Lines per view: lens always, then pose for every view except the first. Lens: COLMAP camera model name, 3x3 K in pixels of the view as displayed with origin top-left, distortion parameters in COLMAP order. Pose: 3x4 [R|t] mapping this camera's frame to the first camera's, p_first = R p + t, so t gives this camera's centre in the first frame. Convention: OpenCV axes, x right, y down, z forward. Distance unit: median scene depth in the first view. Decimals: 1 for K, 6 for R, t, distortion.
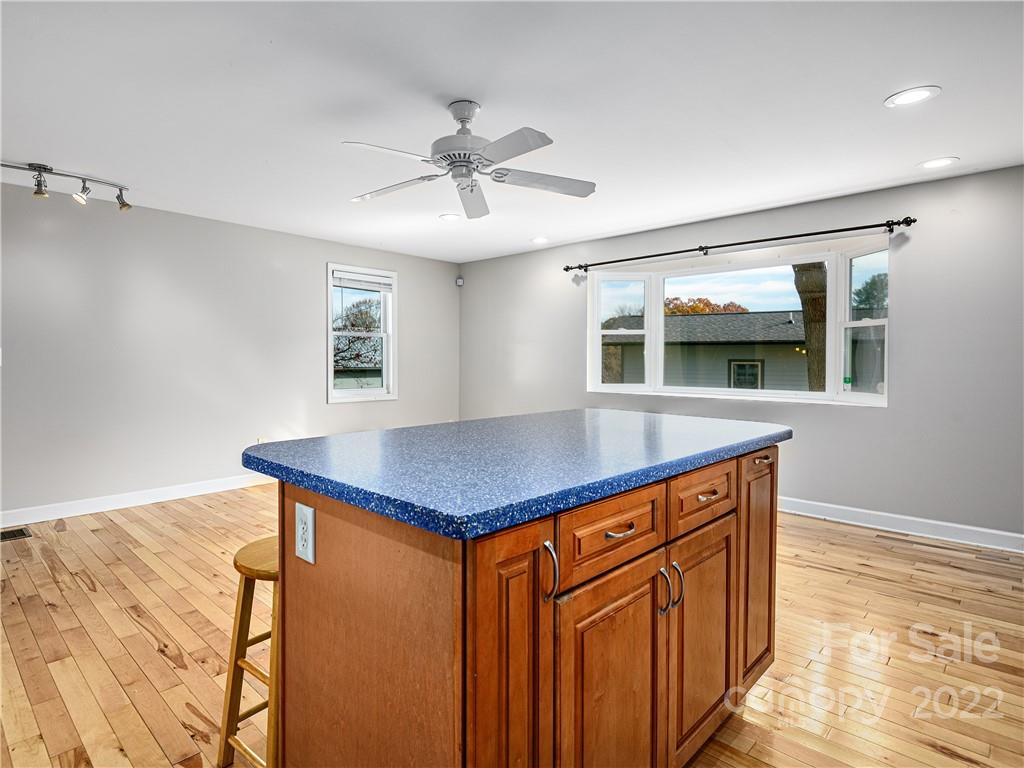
lens RADIAL K [[540.5, 0, 512.0], [0, 540.5, 384.0], [0, 0, 1]] dist [0.042918, 0.000300]
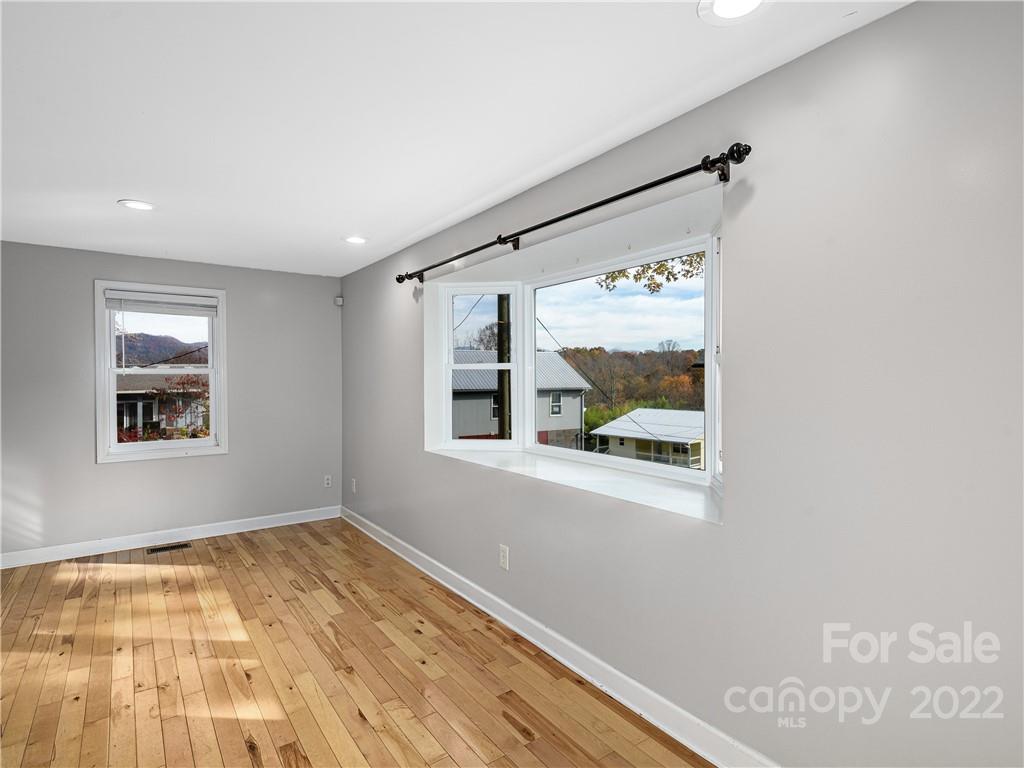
lens RADIAL K [[540.5, 0, 512.0], [0, 540.5, 384.0], [0, 0, 1]] dist [0.042918, 0.000300]
pose [[0.981996, 0.002051, -0.188890, 0.383793], [-0.008055, 0.999486, -0.031024, -0.052338], [0.188730, 0.031987, 0.981508, 0.325249]]
